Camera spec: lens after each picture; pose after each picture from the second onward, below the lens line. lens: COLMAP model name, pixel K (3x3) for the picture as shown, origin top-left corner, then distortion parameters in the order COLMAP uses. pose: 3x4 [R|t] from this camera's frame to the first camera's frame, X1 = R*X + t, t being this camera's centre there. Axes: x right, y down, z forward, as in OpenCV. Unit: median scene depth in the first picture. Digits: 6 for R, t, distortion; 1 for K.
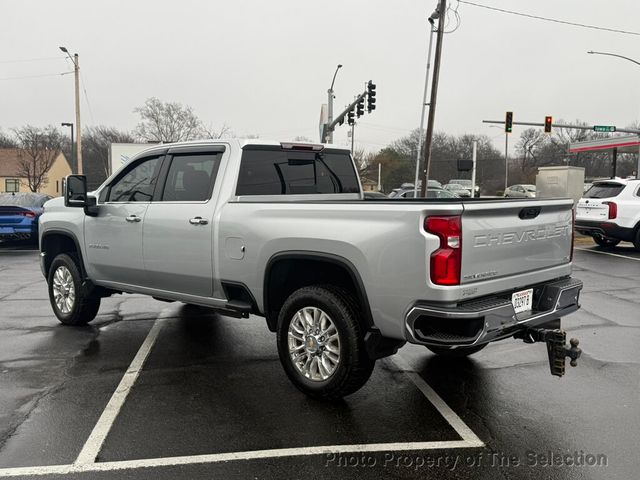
lens RADIAL K [[646.5, 0, 320.0], [0, 646.5, 240.0], [0, 0, 1]] dist [0.188194, -0.416421]
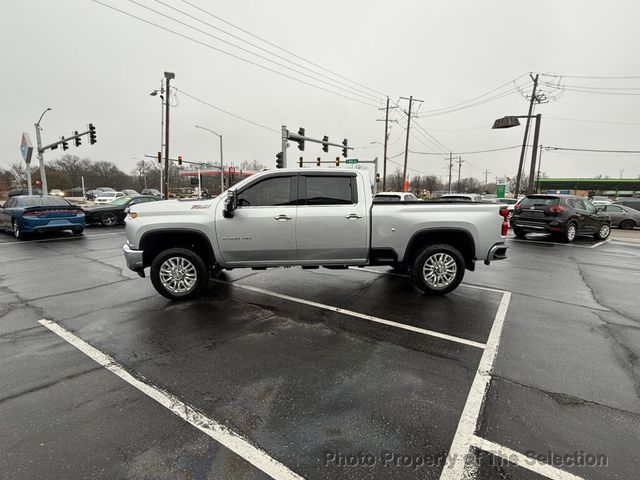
lens RADIAL K [[320.8, 0, 316.7], [0, 320.8, 241.0], [0, 0, 1]] dist [0.000163, -0.000283]
pose [[0.673361, -0.104512, 0.731890, -0.745655], [0.053978, 0.994266, 0.092317, -0.040328], [-0.737341, -0.022657, 0.675141, 0.419445]]
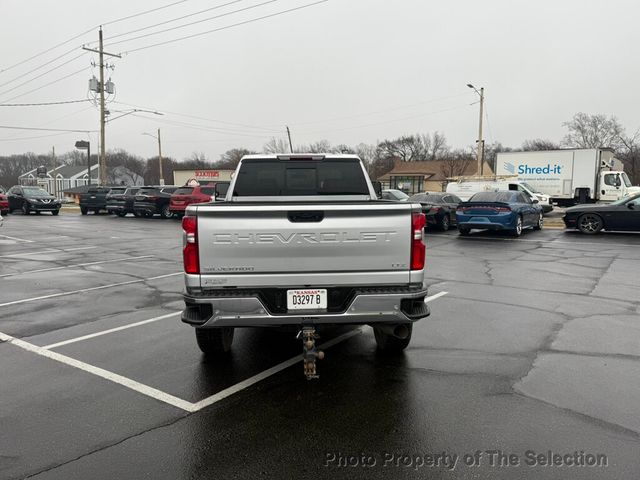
lens RADIAL K [[484.1, 0, 320.0], [0, 484.1, 240.0], [0, 0, 1]] dist [0.105572, -0.160500]
pose [[0.730150, 0.070979, -0.679590, 0.592850], [-0.052592, 0.997477, 0.047676, -0.028886], [0.681260, 0.000931, 0.732041, 0.305064]]
